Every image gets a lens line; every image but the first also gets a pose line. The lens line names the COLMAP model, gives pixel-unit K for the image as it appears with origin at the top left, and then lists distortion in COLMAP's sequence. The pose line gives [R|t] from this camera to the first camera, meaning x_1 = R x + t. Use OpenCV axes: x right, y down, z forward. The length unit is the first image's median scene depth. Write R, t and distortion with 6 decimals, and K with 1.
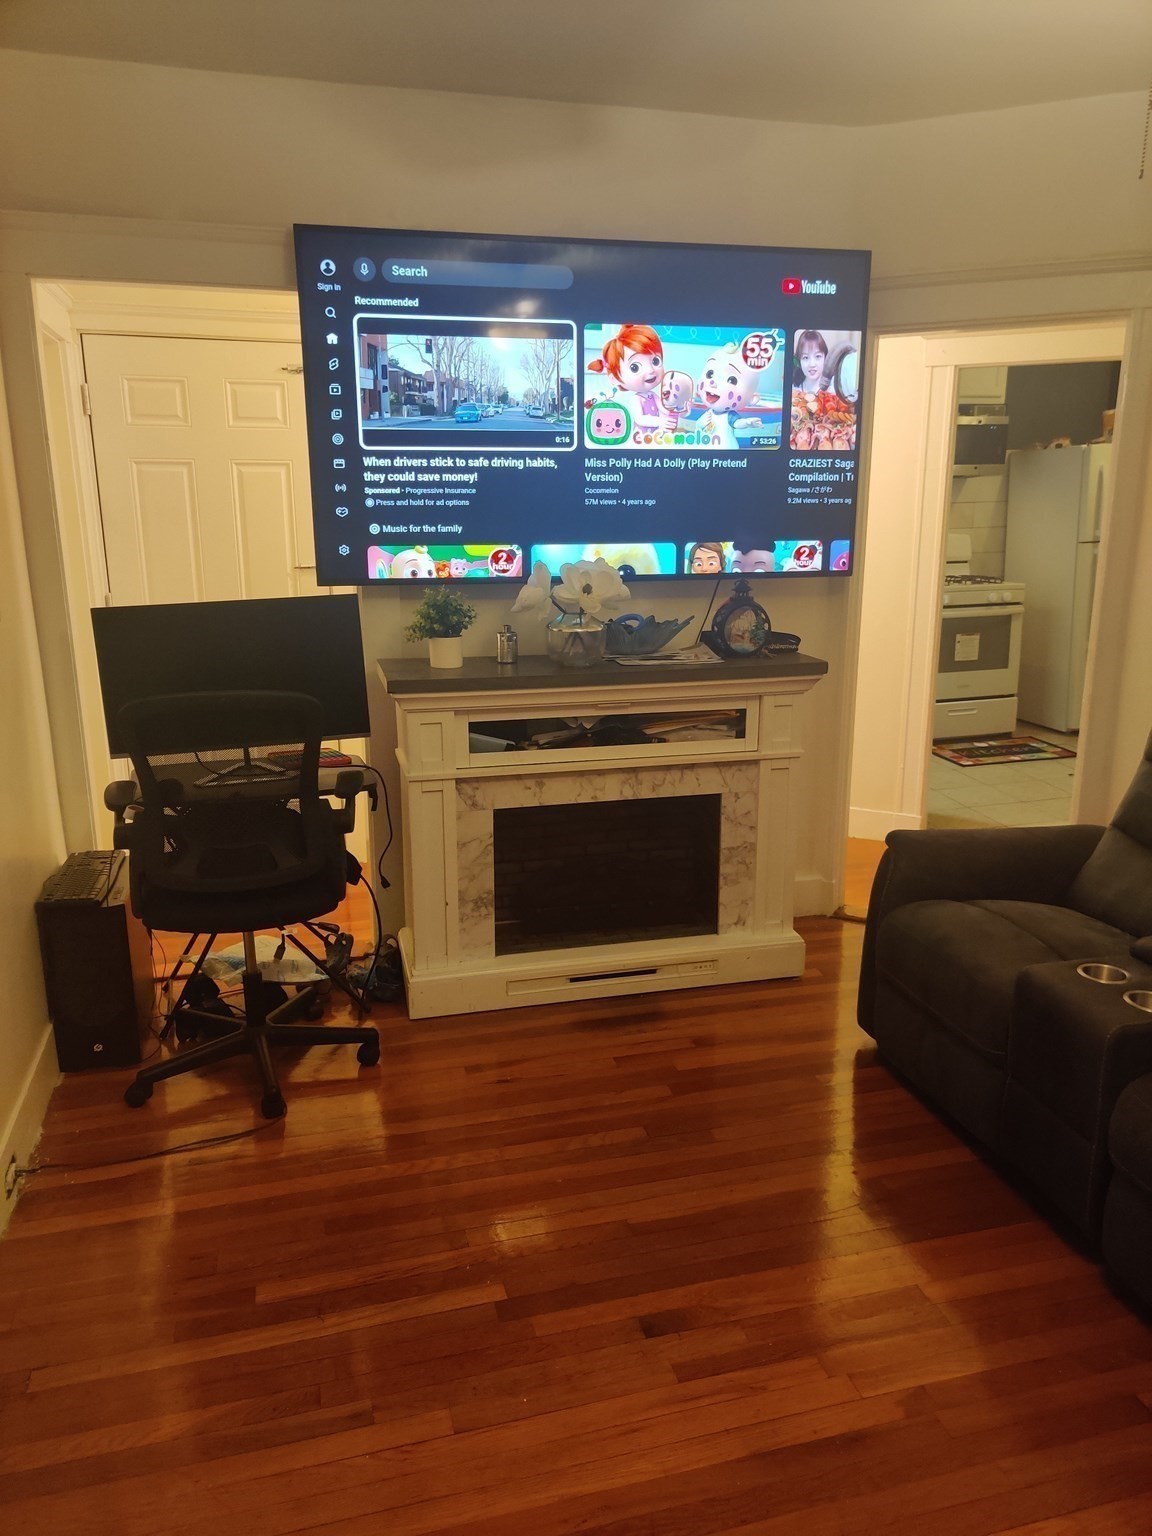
lens RADIAL K [[1154.0, 0, 591.4], [0, 1154.0, 770.0], [0, 0, 1]] dist [0.046139, -0.034286]
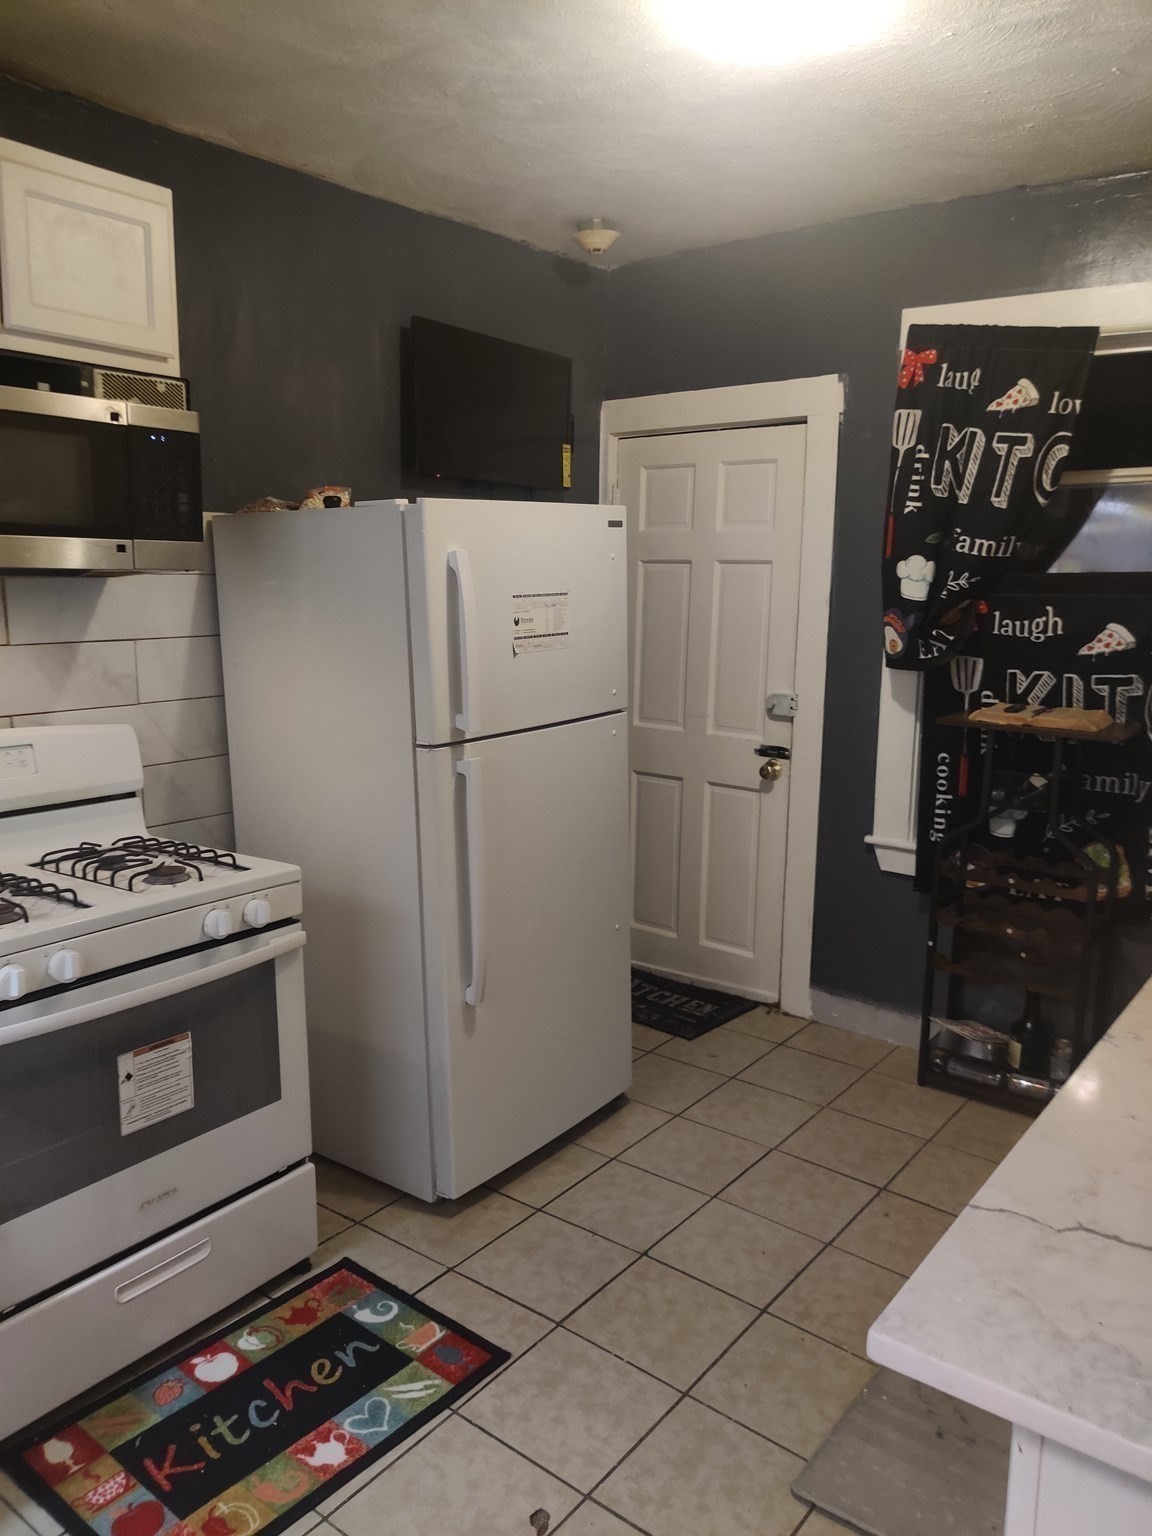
lens RADIAL K [[1154.0, 0, 570.8], [0, 1154.0, 757.3], [0, 0, 1]] dist [0.046139, -0.034286]
pose [[0.798569, -0.074664, 0.597255, 0.226272], [0.133984, 0.989431, -0.055455, -0.160992], [-0.586802, 0.124307, 0.800132, 0.652484]]
